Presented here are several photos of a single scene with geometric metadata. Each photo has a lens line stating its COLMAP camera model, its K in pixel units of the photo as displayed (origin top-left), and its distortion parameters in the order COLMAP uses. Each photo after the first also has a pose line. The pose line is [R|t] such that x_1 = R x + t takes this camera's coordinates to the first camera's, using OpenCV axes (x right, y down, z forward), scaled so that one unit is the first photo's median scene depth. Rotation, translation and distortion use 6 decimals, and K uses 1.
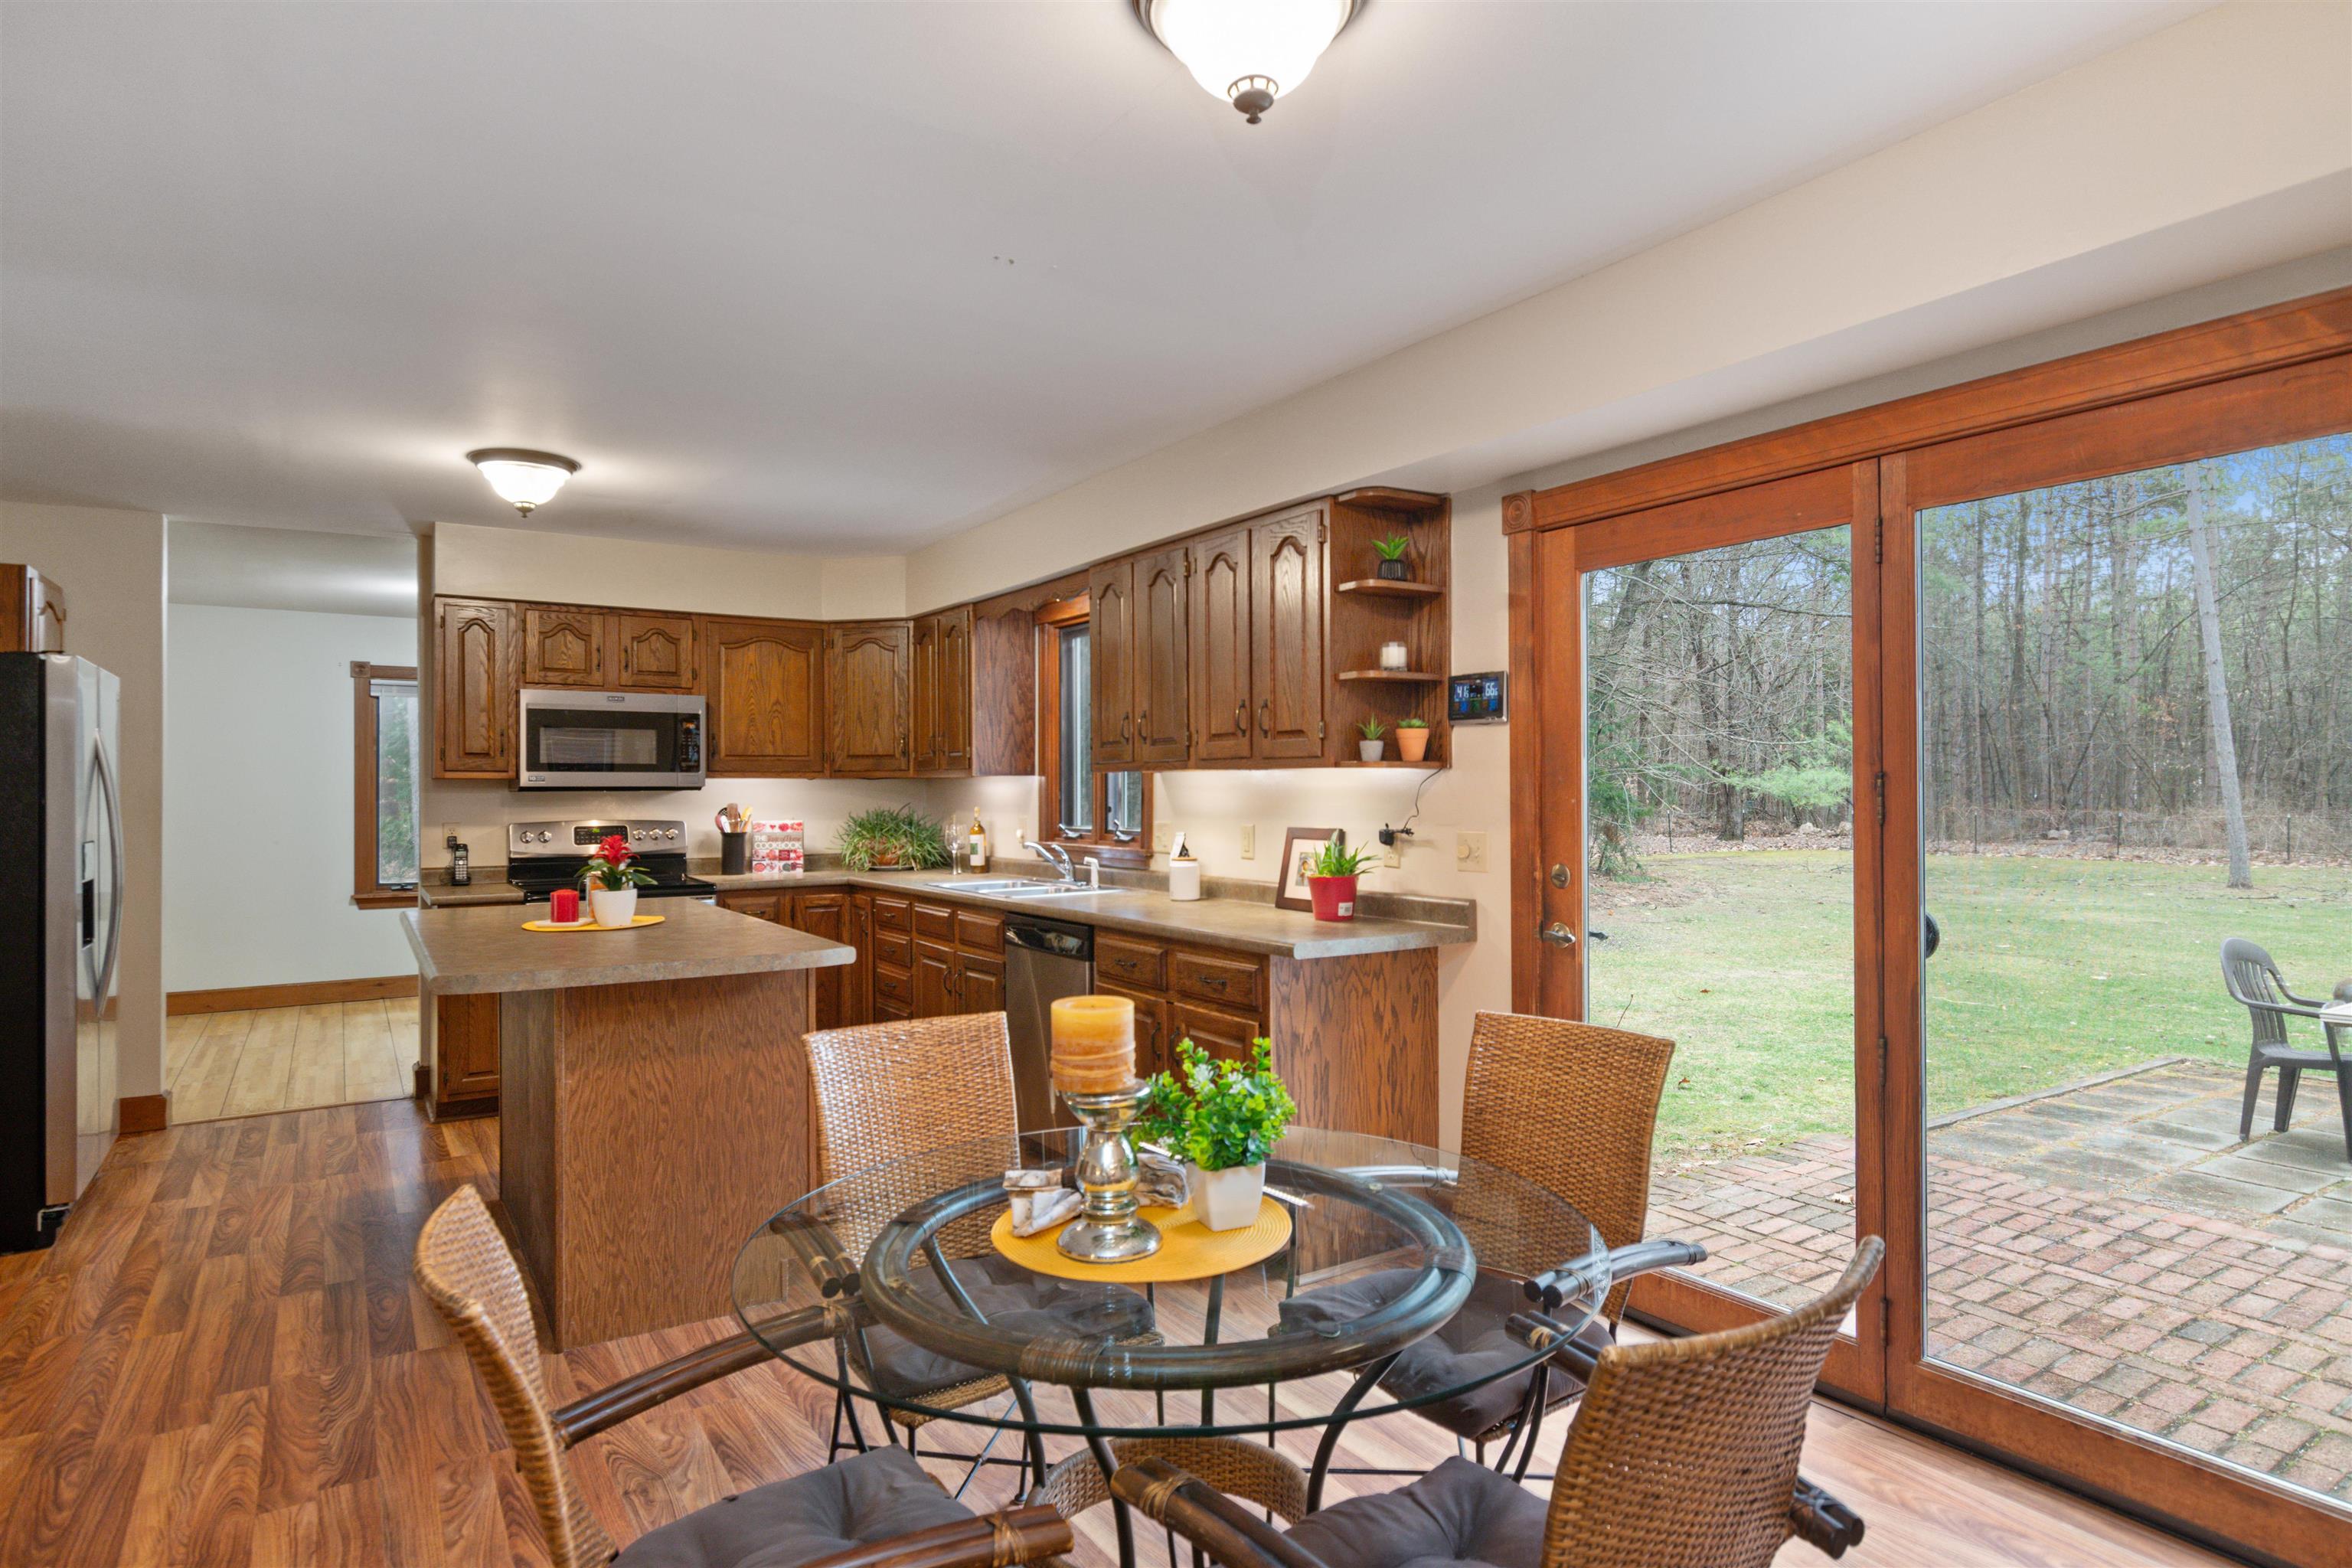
lens RADIAL K [[1274.0, 0, 1176.0], [0, 1274.0, 784.0], [0, 0, 1]] dist [-0.003333, -0.000068]
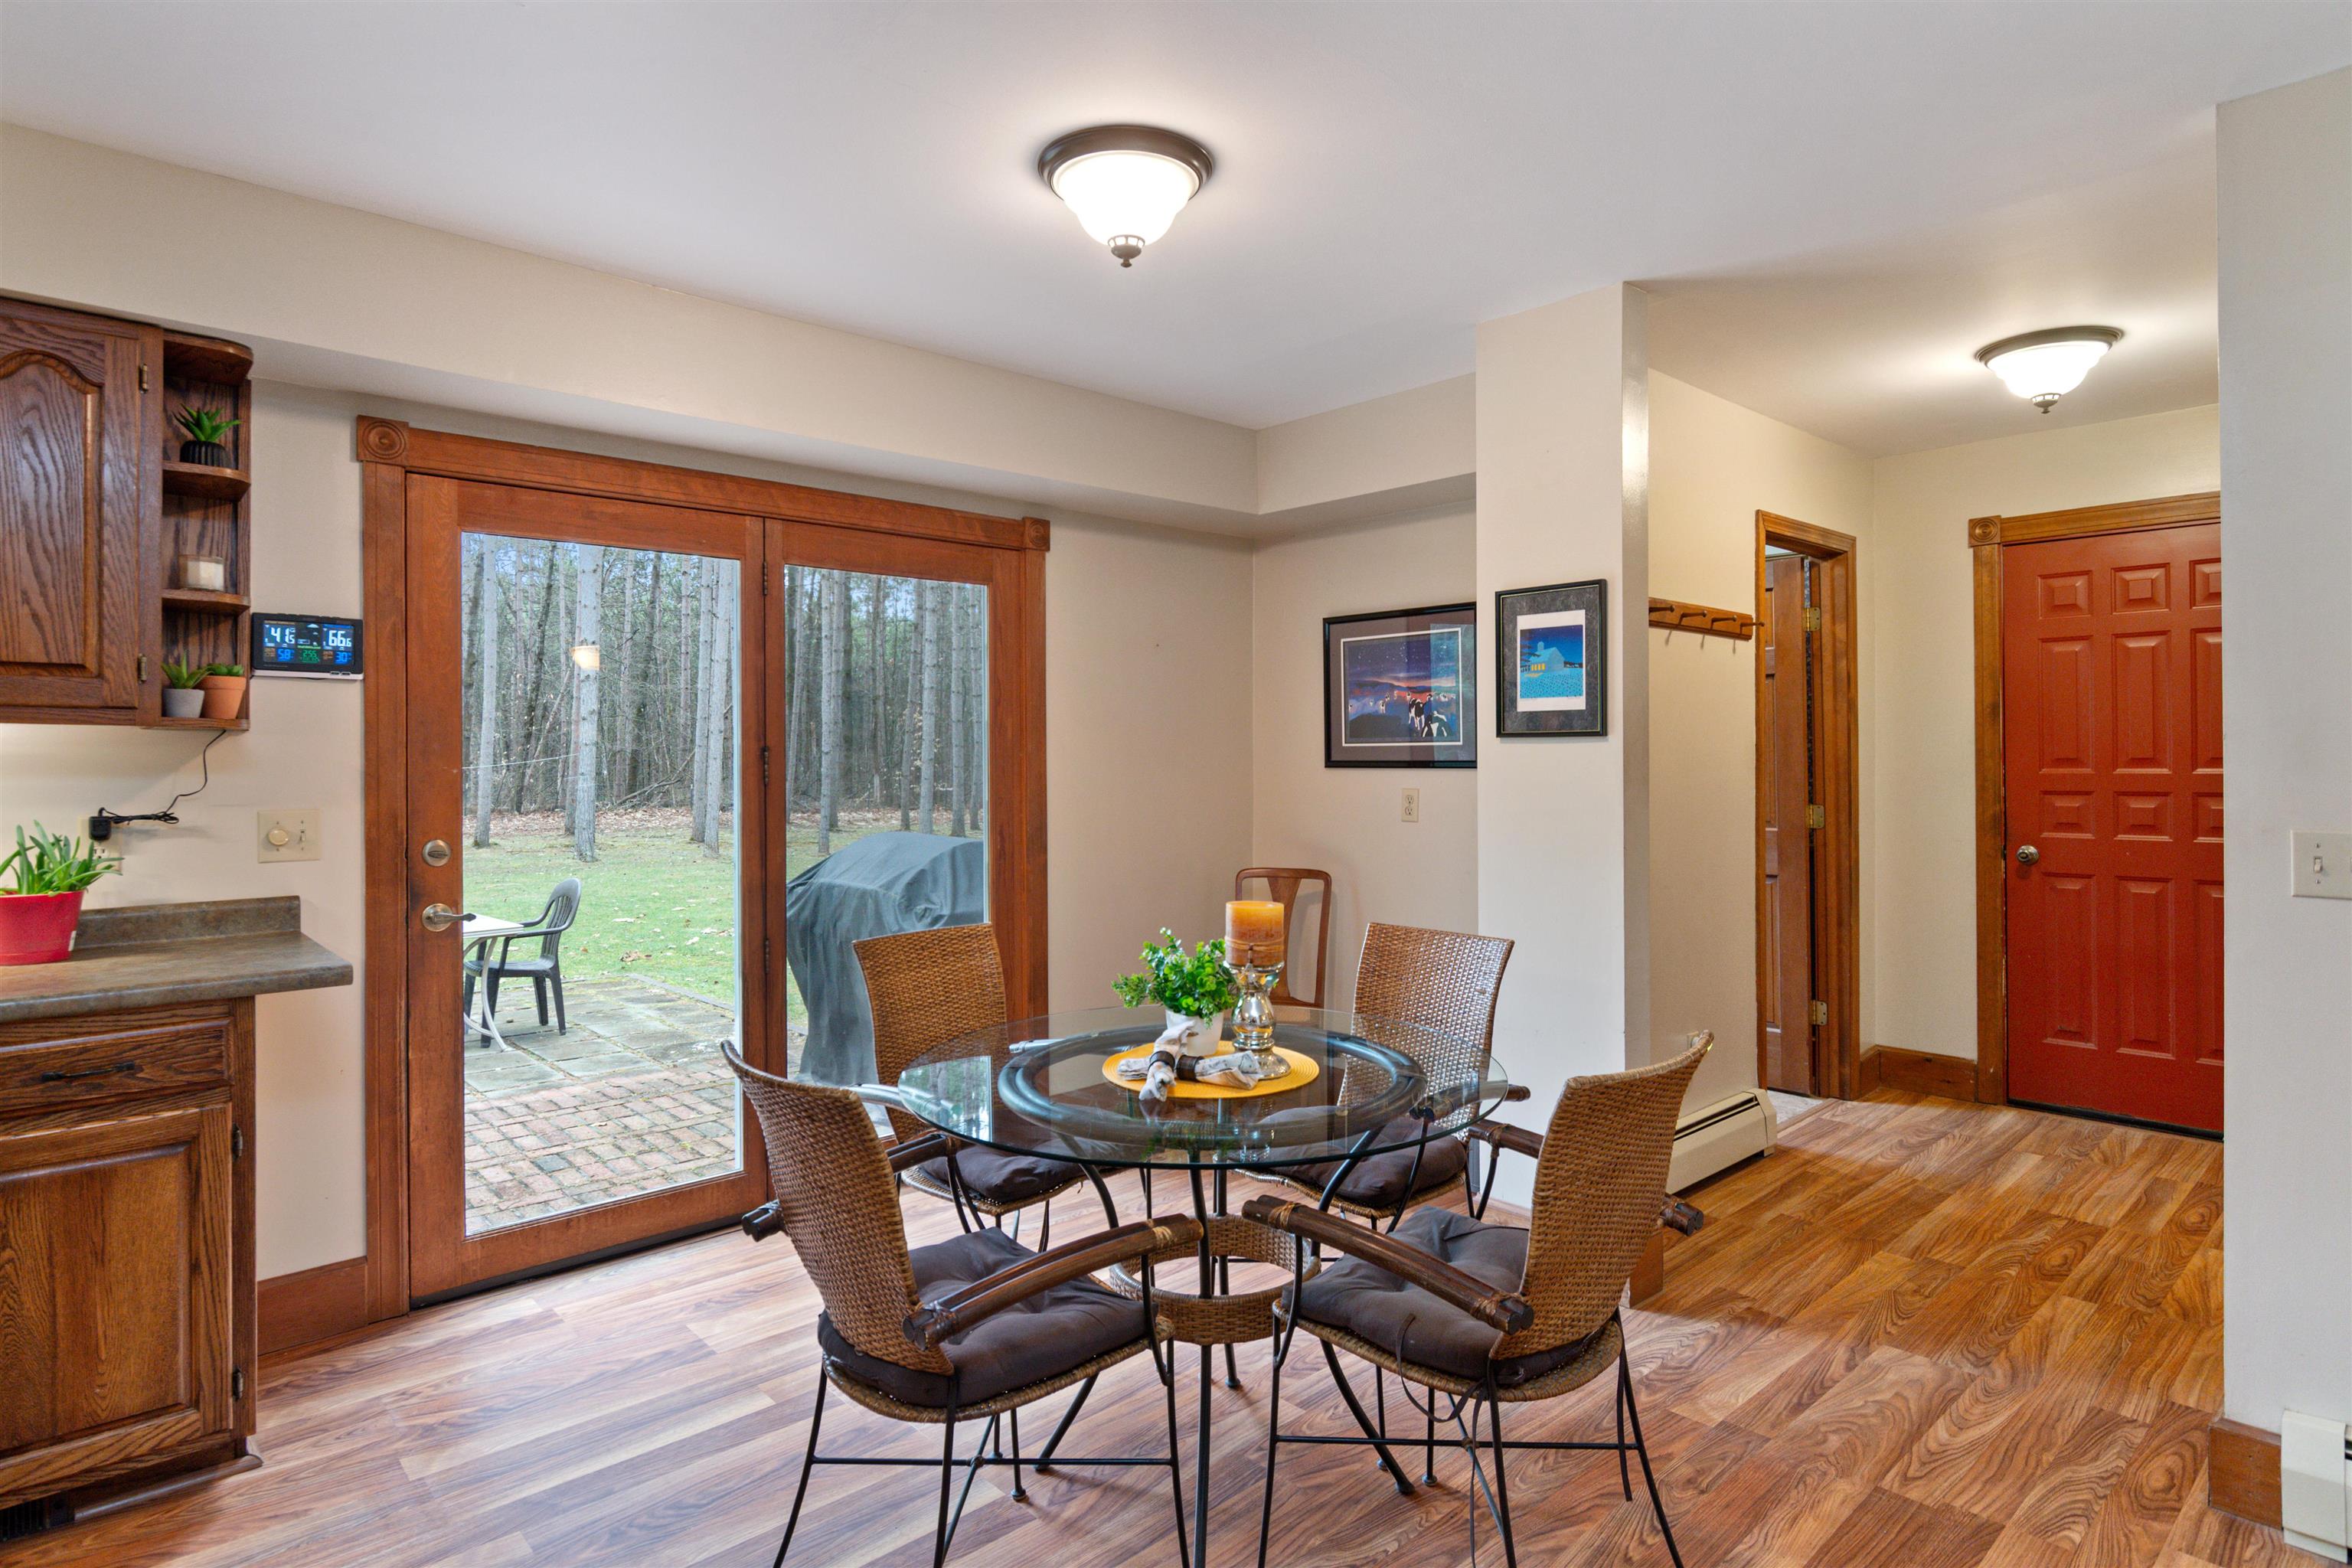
lens RADIAL K [[1254.9, 0, 1172.7], [0, 1254.9, 752.4], [0, 0, 1]] dist [-0.002385, -0.001690]
pose [[-0.158225, 0.010433, 0.987348, -0.540593], [-0.001424, 0.999941, -0.010794, 0.006783], [-0.987402, -0.003114, -0.158201, 0.493904]]
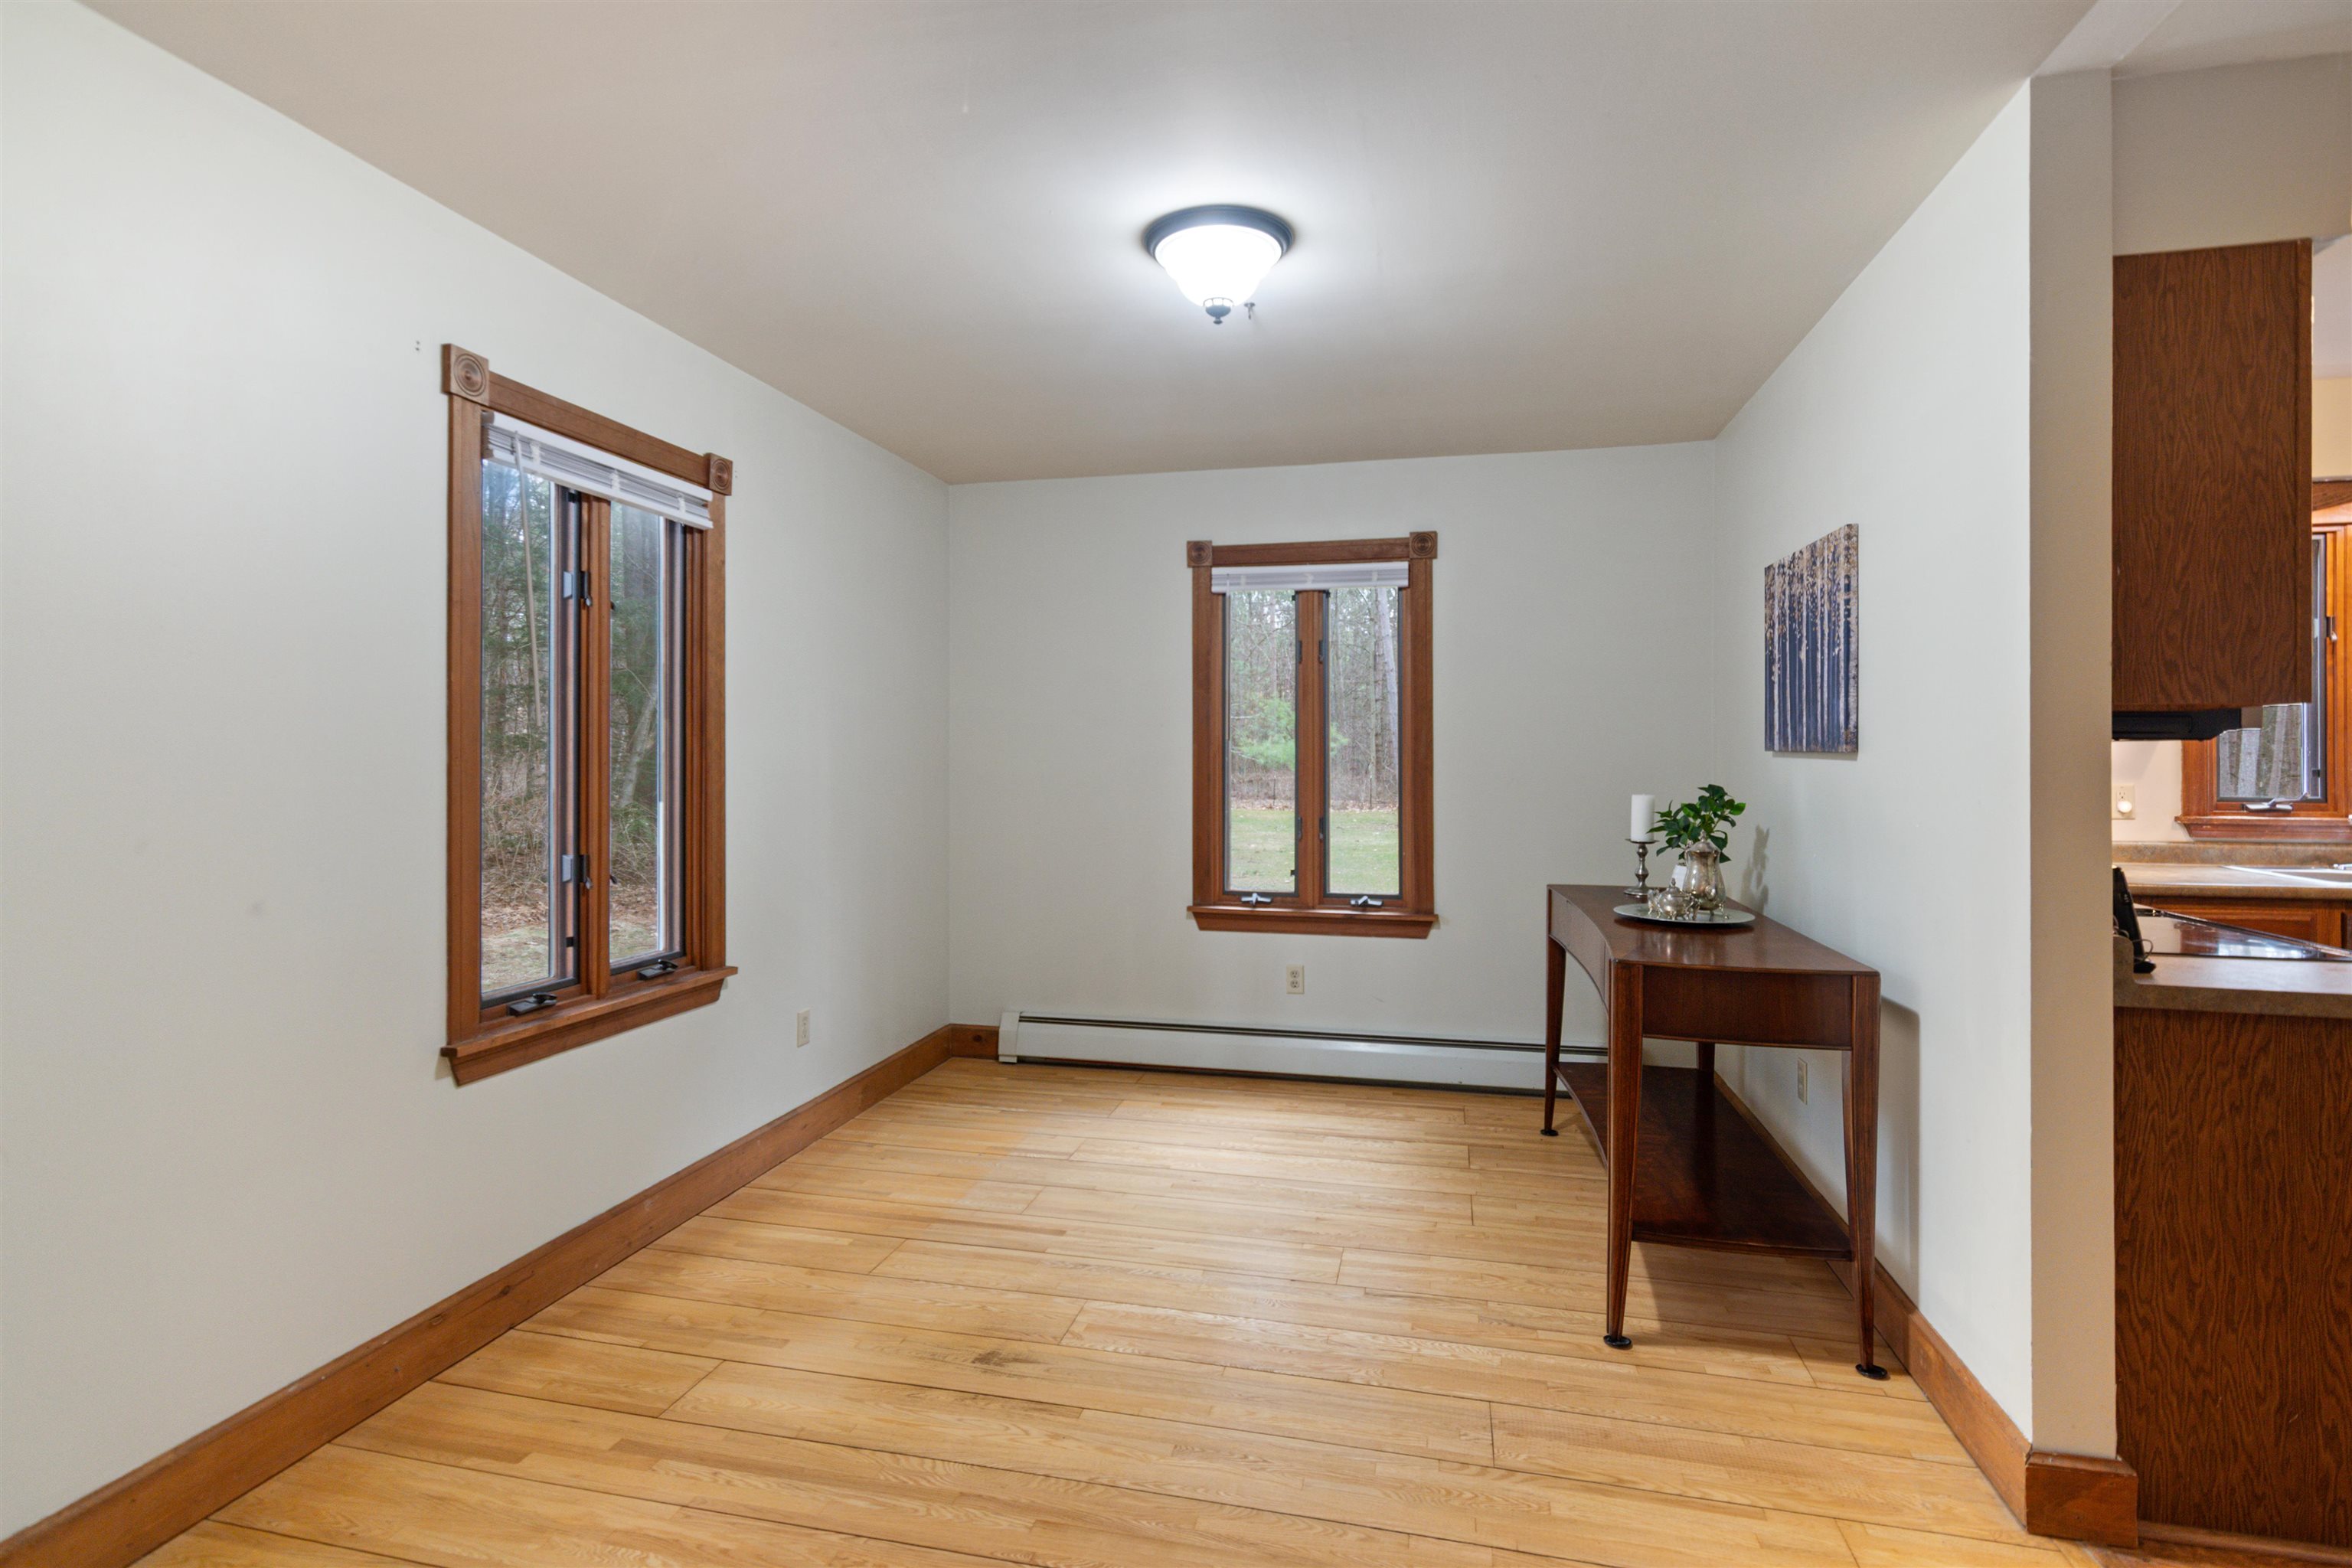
lens RADIAL K [[1150.6, 0, 1172.7], [0, 1150.6, 754.2], [0, 0, 1]] dist [0.002071, 0.001636]
pose [[0.723732, 0.006192, 0.690054, -1.395856], [-0.007394, 0.999972, -0.001218, 0.018609], [-0.690042, -0.004221, 0.723757, 1.270551]]
